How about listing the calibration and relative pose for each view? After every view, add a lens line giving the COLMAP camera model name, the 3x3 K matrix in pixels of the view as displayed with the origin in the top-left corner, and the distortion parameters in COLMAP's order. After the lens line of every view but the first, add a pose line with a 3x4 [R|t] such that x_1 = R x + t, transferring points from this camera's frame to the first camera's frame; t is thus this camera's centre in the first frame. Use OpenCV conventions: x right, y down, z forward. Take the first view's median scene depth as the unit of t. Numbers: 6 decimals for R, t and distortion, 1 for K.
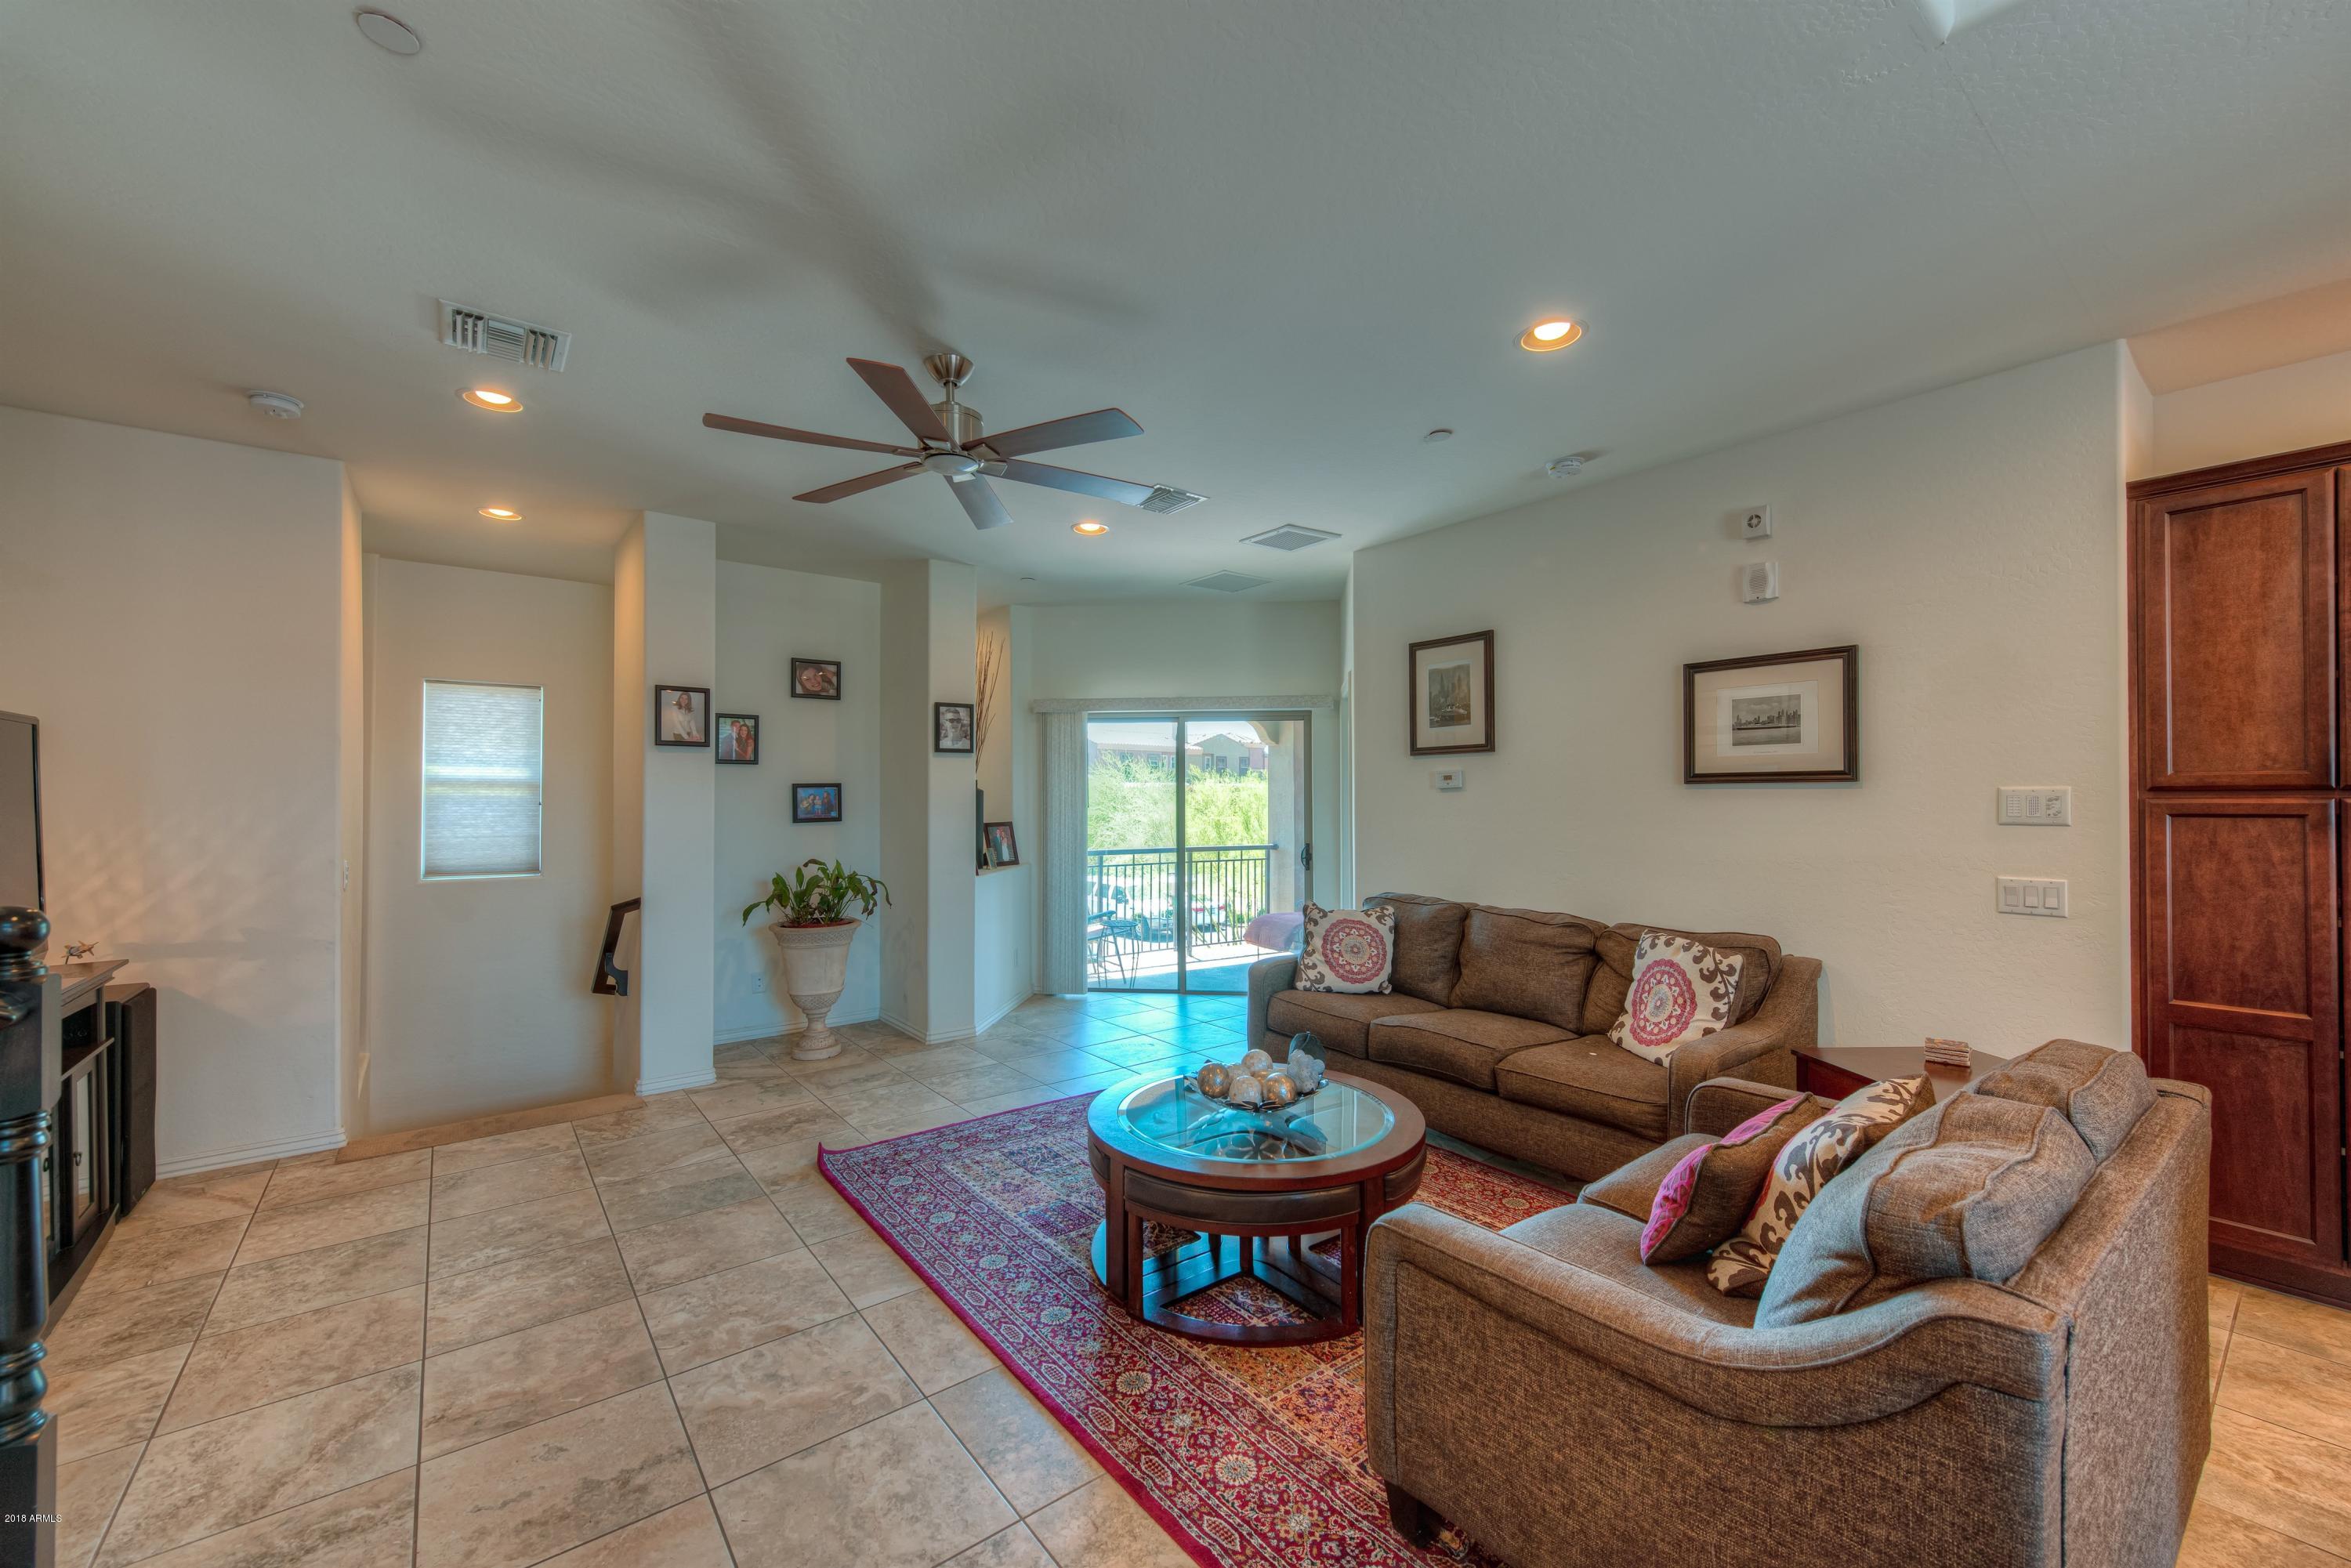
lens RADIAL K [[930.1, 0, 1177.8], [0, 930.1, 796.5], [0, 0, 1]] dist [0.002989, -0.000122]
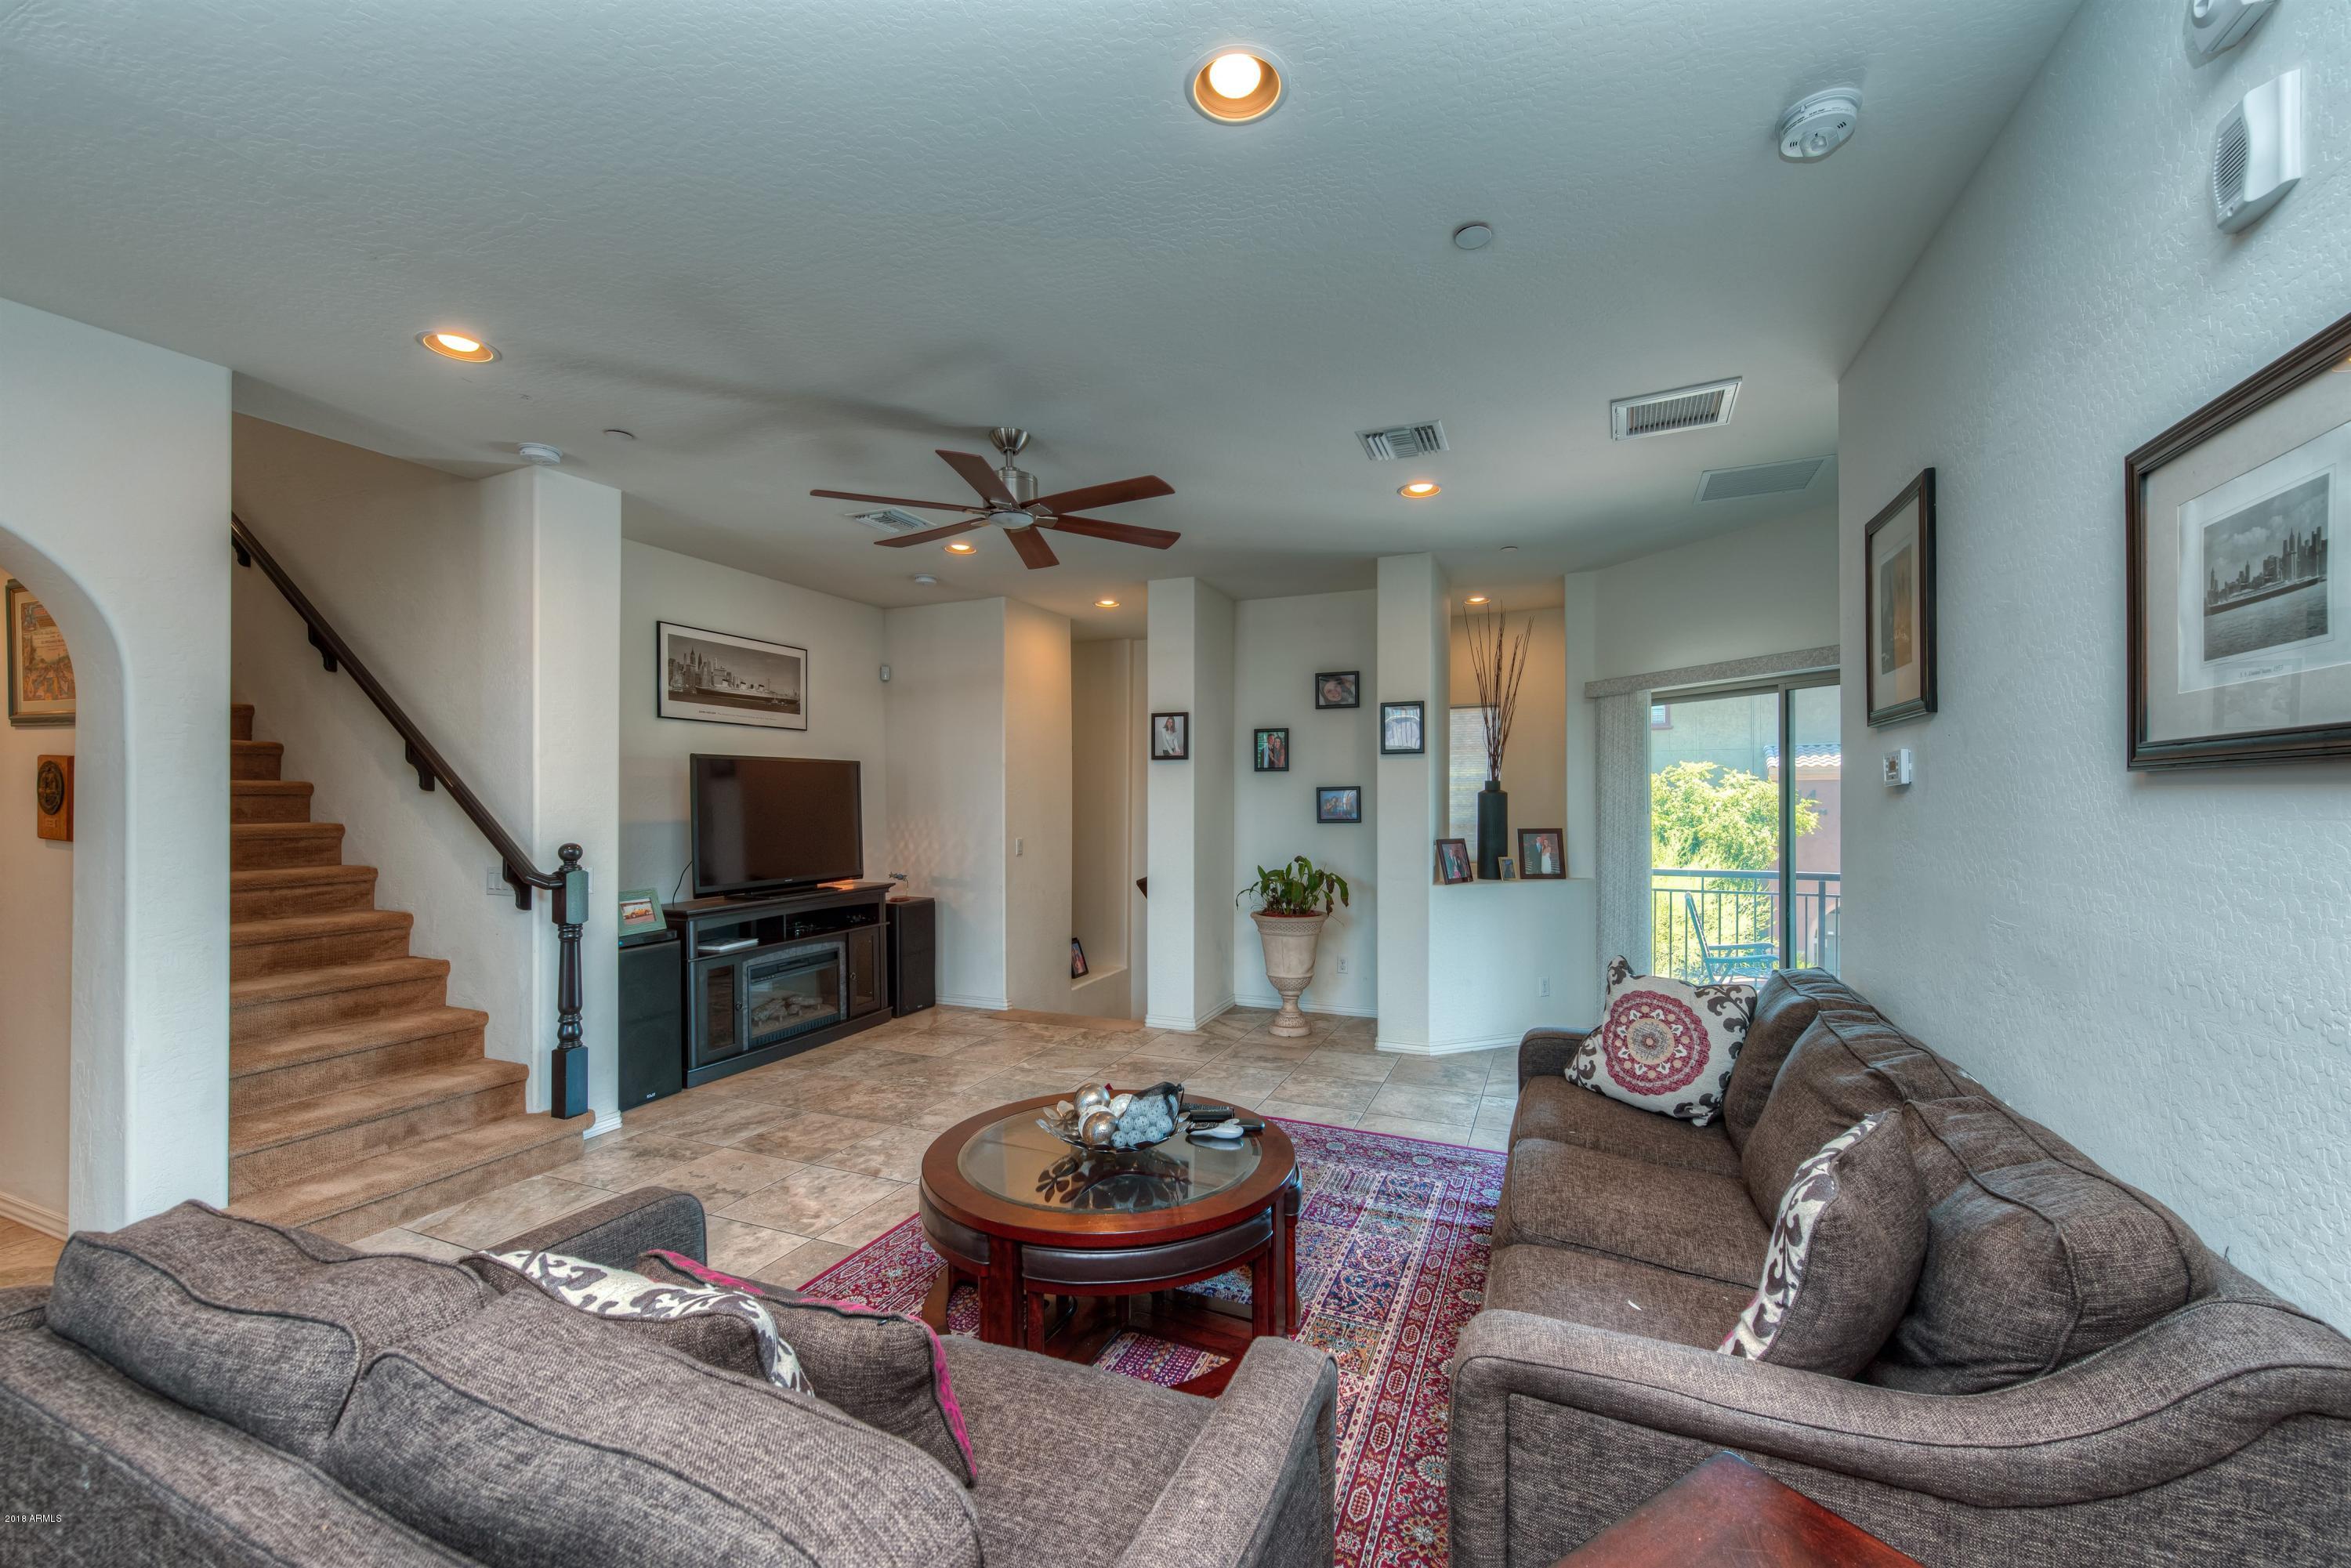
lens RADIAL K [[930.1, 0, 1177.8], [0, 930.1, 796.5], [0, 0, 1]] dist [0.002989, -0.000122]
pose [[0.476853, 0.000108, -0.878983, 0.599049], [-0.000058, 1.000000, 0.000091, -0.003702], [0.878983, 0.000008, 0.476853, 0.409907]]
